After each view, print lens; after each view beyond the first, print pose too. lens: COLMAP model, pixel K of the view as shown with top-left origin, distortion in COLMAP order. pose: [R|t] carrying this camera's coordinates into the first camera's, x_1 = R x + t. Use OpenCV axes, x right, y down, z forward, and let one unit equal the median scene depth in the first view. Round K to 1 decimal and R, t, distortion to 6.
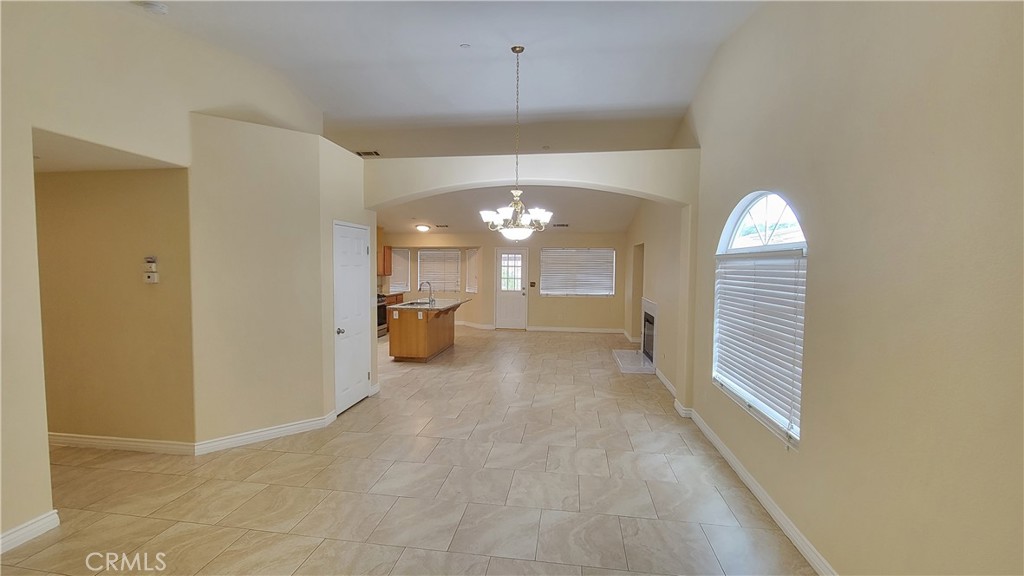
lens RADIAL K [[418.0, 0, 509.4], [0, 418.0, 284.9], [0, 0, 1]] dist [0.000600, -0.002717]
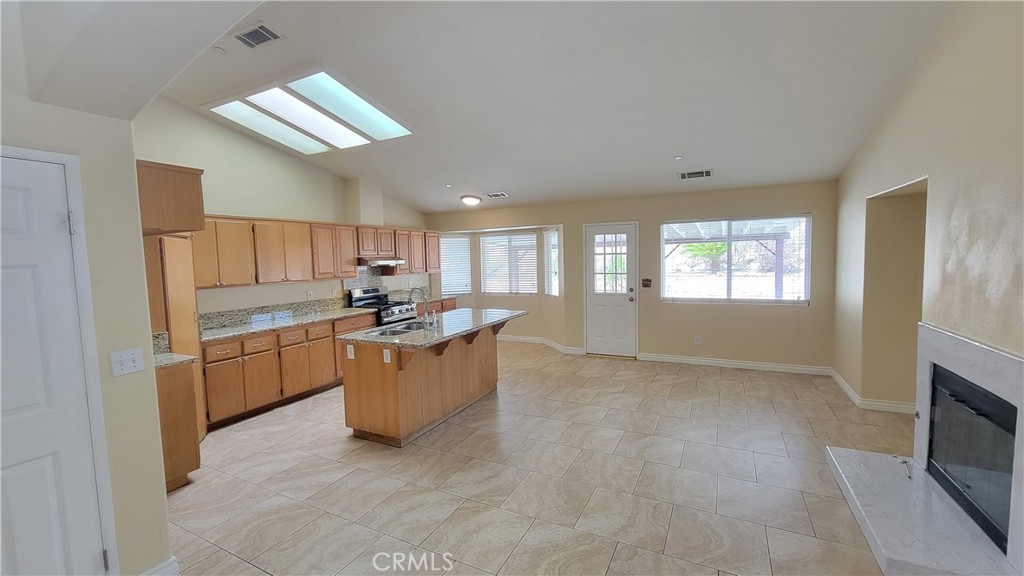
lens RADIAL K [[418.0, 0, 509.4], [0, 418.0, 284.9], [0, 0, 1]] dist [0.000600, -0.002717]
pose [[0.946549, -0.011894, -0.322340, 0.103506], [0.019447, 0.999606, 0.020221, -0.023492], [0.321973, -0.025409, 0.946408, 0.623067]]
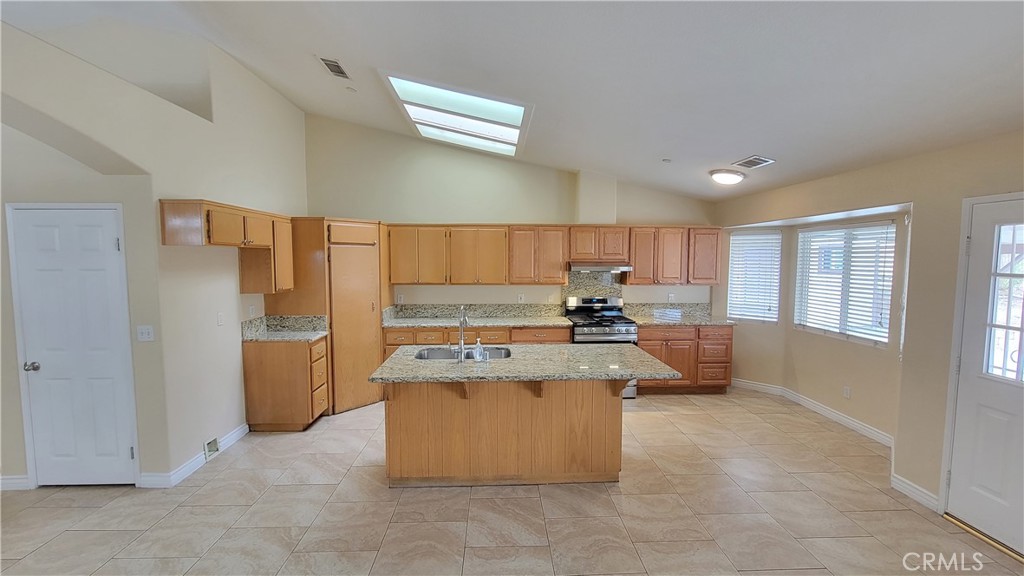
lens RADIAL K [[418.0, 0, 509.4], [0, 418.0, 284.9], [0, 0, 1]] dist [0.000600, -0.002717]
pose [[0.184213, 0.059297, -0.981096, 0.274427], [-0.046267, 0.997595, 0.051607, -0.064935], [0.981797, 0.035886, 0.186514, 1.144364]]
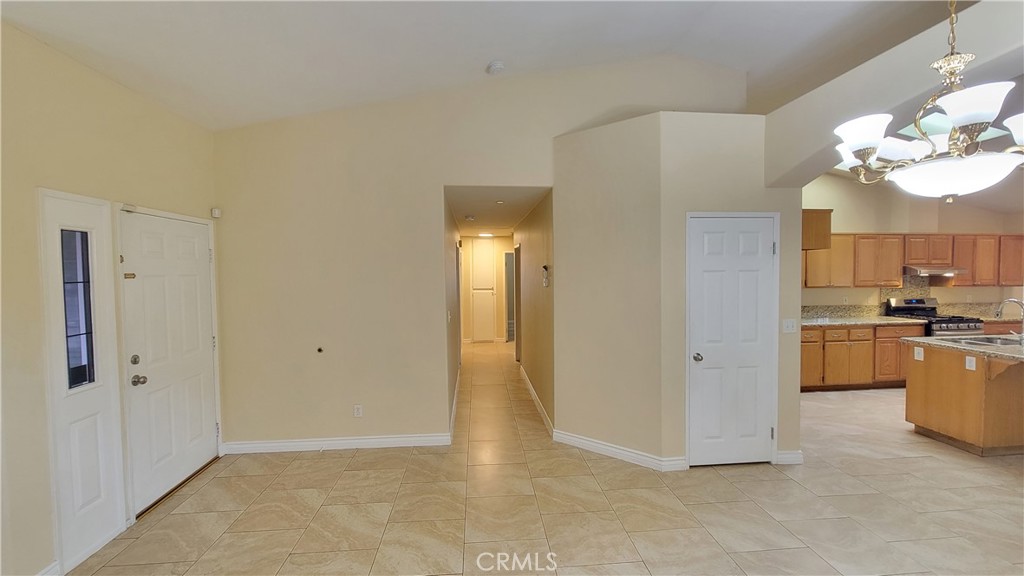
lens RADIAL K [[418.0, 0, 509.4], [0, 418.0, 284.9], [0, 0, 1]] dist [0.000600, -0.002717]
pose [[0.231684, 0.022479, -0.972531, 0.176140], [-0.035861, 0.999251, 0.014553, -0.013753], [0.972130, 0.031504, 0.232316, 0.340056]]
